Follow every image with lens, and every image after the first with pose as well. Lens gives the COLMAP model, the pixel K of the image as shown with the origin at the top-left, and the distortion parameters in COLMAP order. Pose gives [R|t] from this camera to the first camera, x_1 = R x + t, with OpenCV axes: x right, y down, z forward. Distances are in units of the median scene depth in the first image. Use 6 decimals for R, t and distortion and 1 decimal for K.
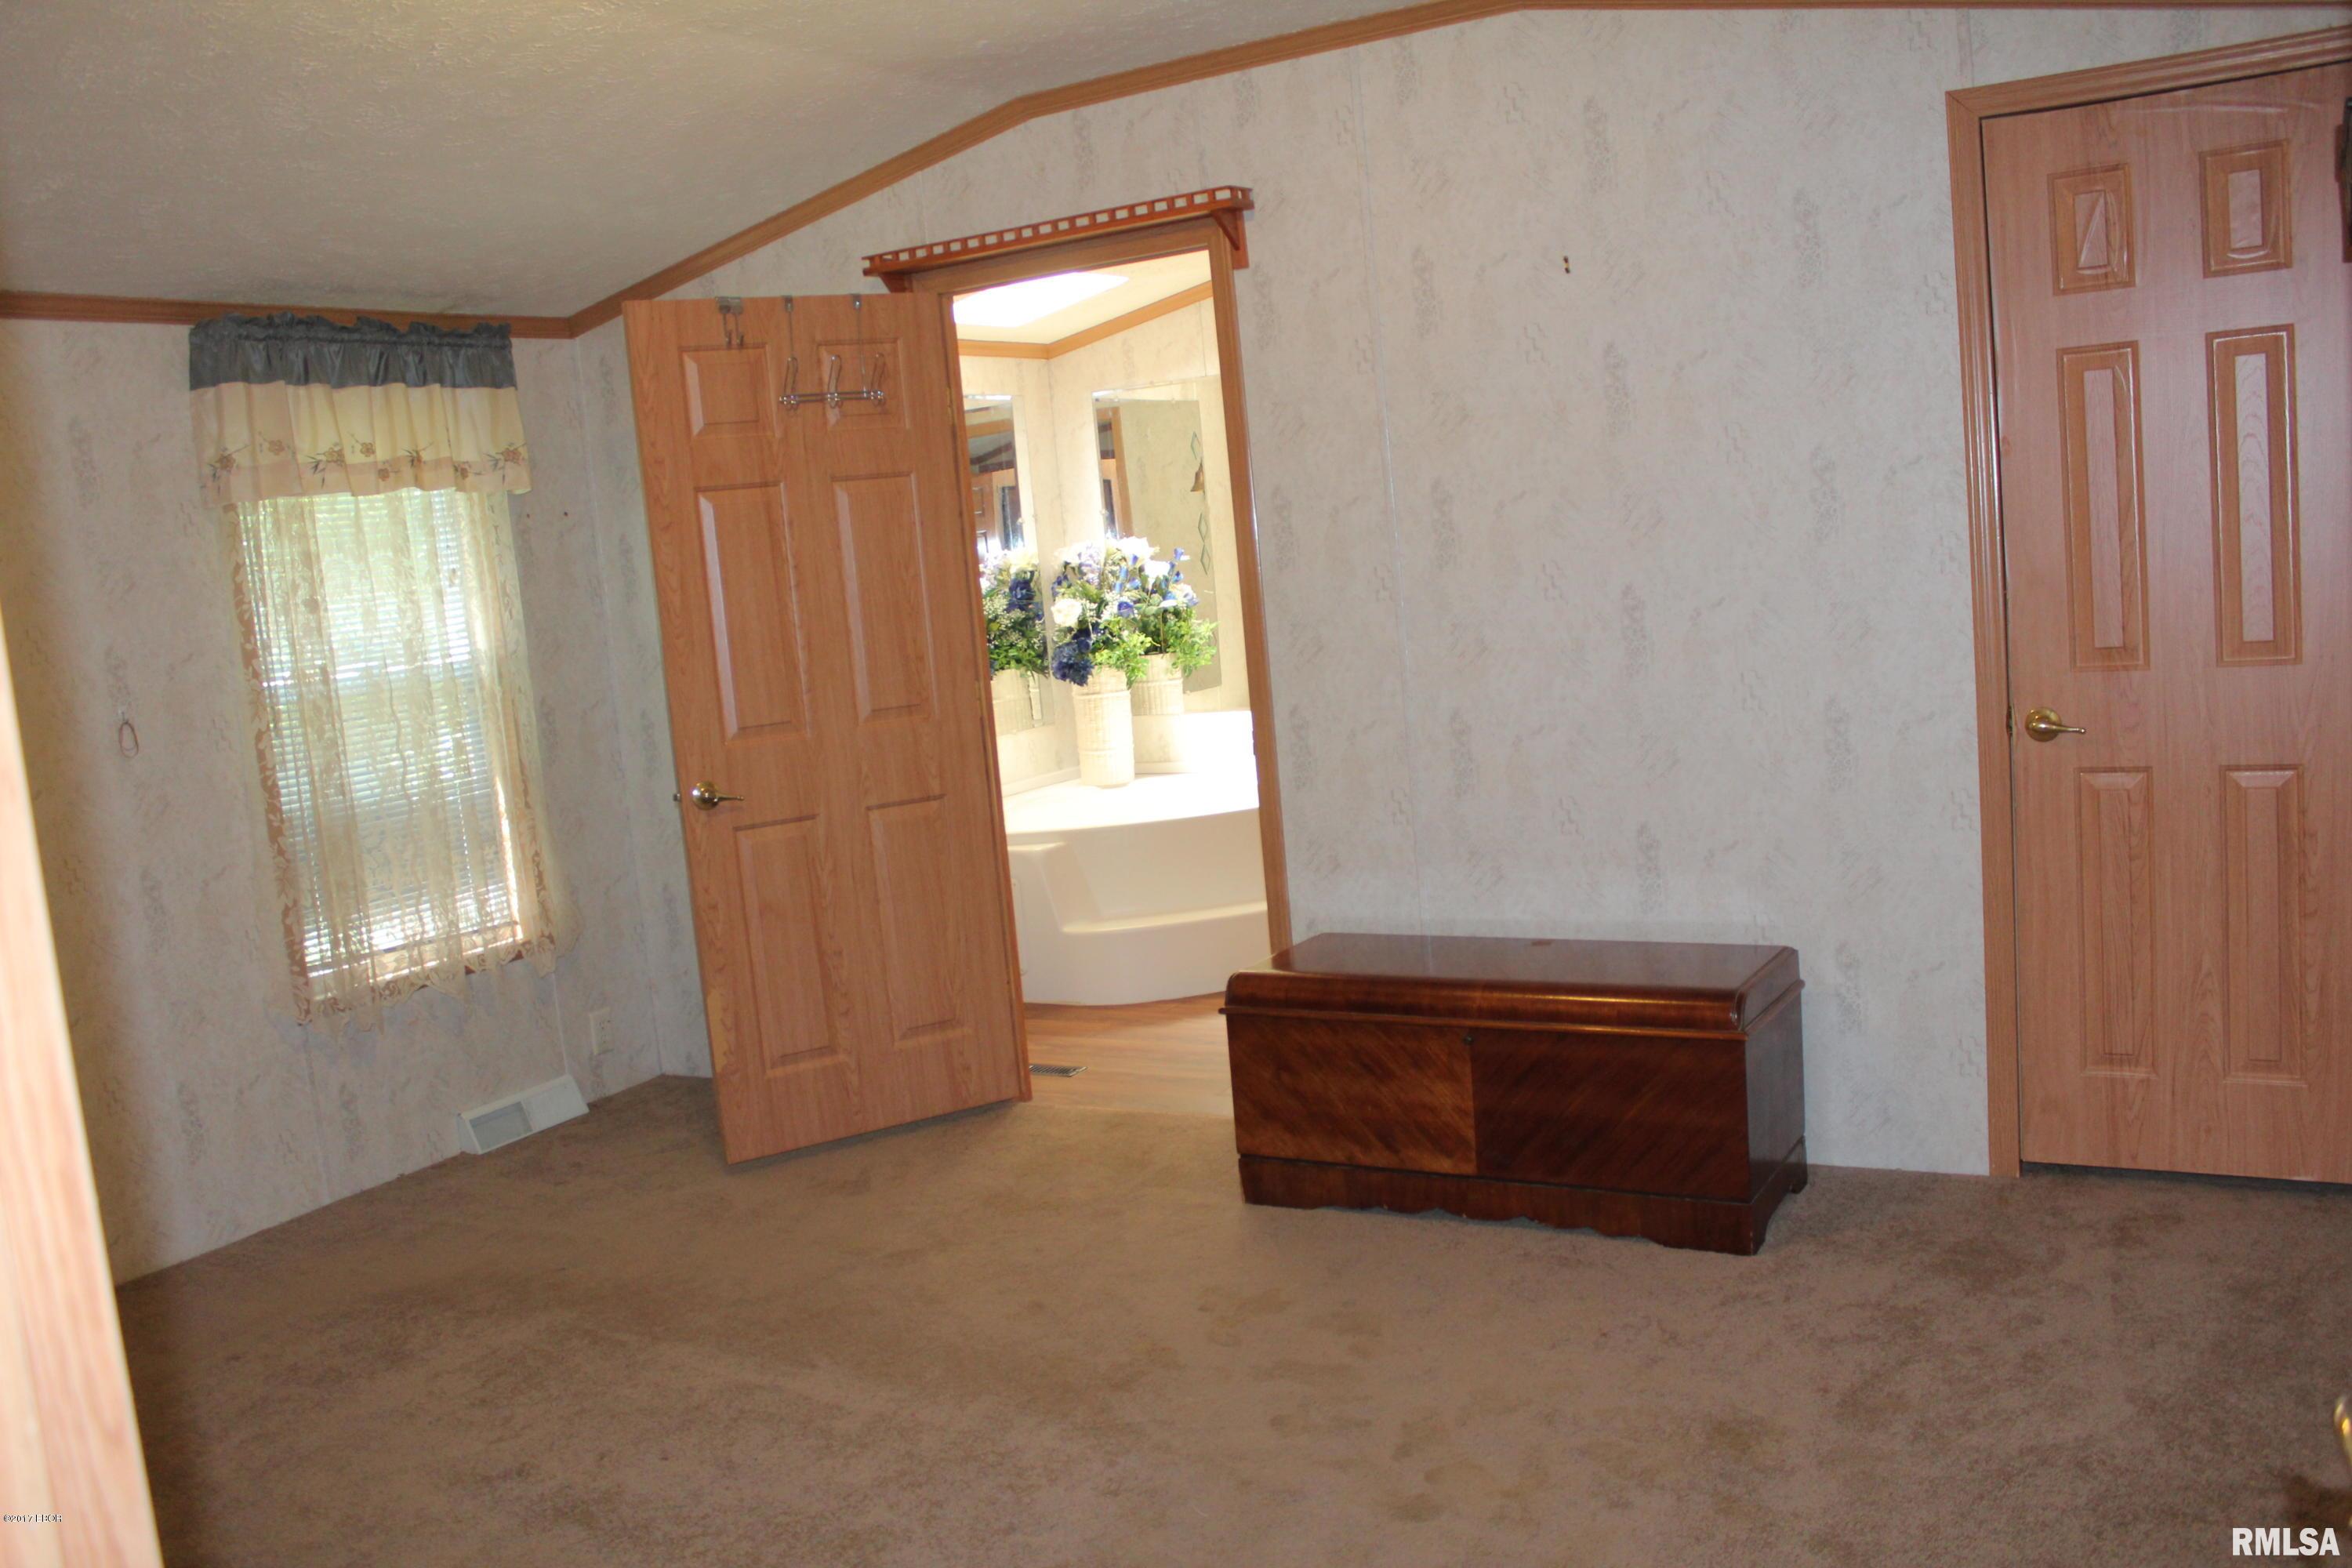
lens RADIAL K [[1959.7, 0, 1176.0], [0, 1959.7, 784.0], [0, 0, 1]] dist [-0.163325, 0.147708]
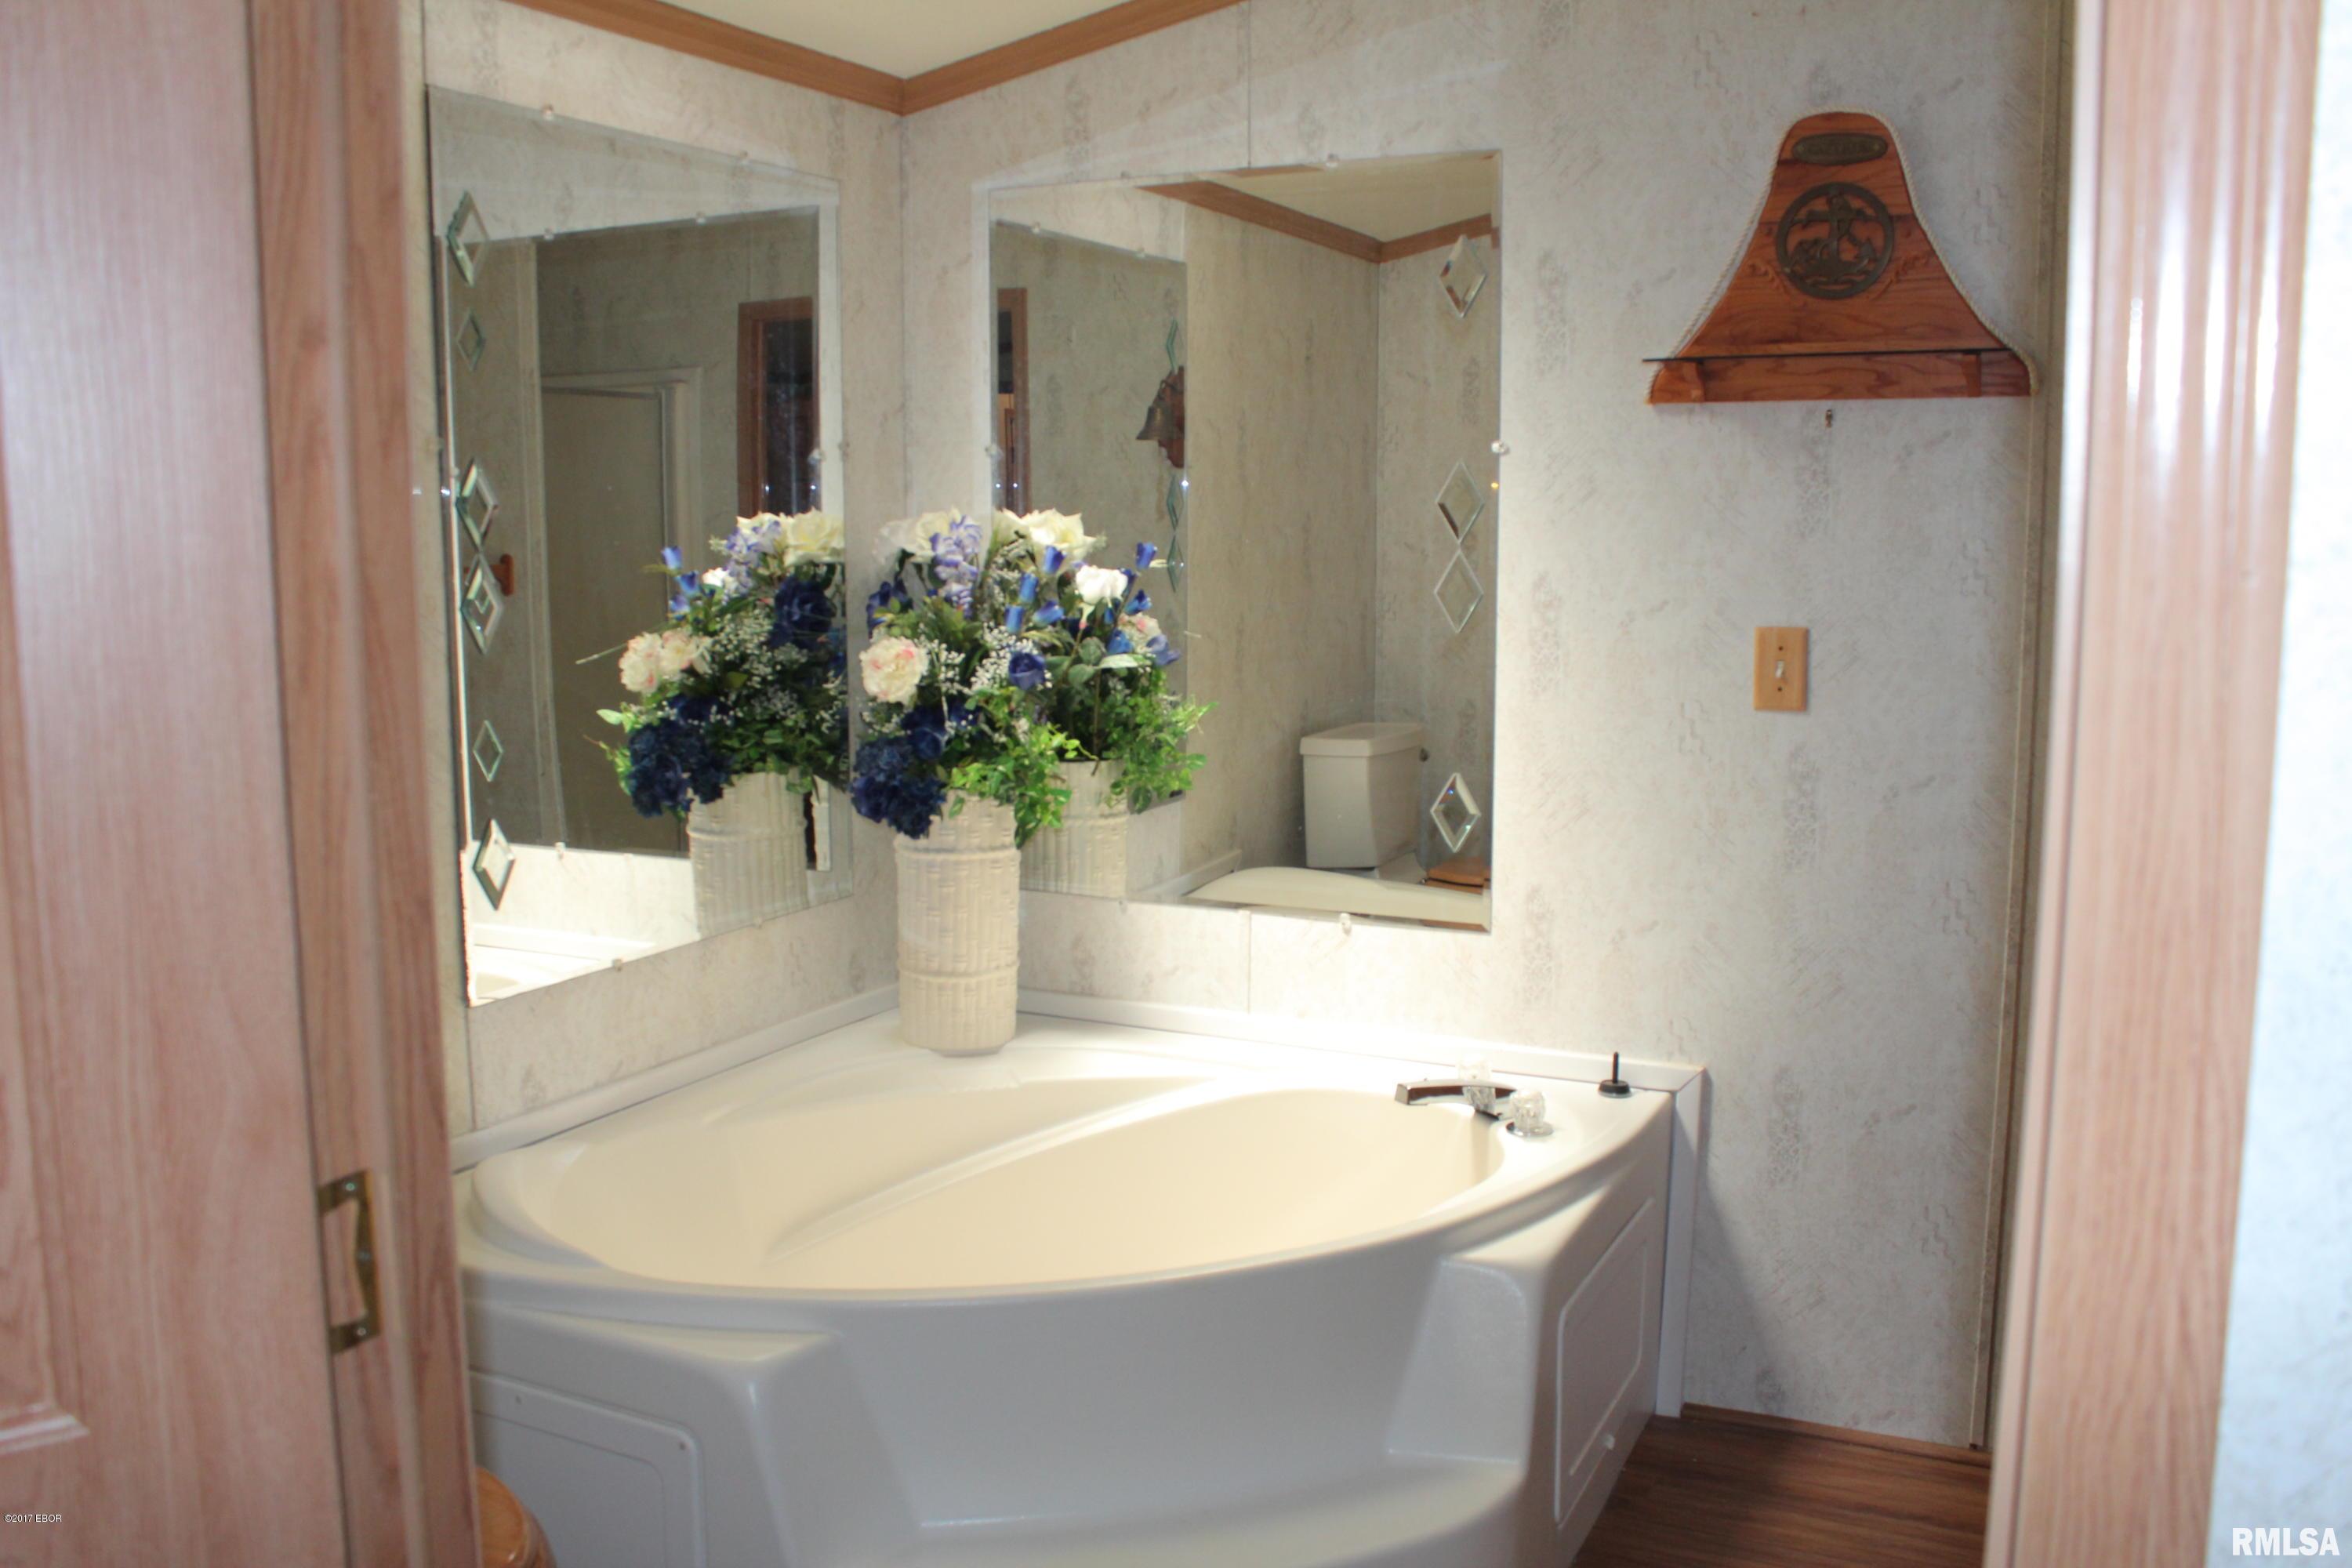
lens RADIAL K [[1959.7, 0, 1176.0], [0, 1959.7, 784.0], [0, 0, 1]] dist [-0.163325, 0.147708]
pose [[0.993569, 0.078691, 0.081416, -0.025800], [-0.080086, 0.996690, 0.014006, -0.071044], [-0.080044, -0.020436, 0.996582, 0.539794]]
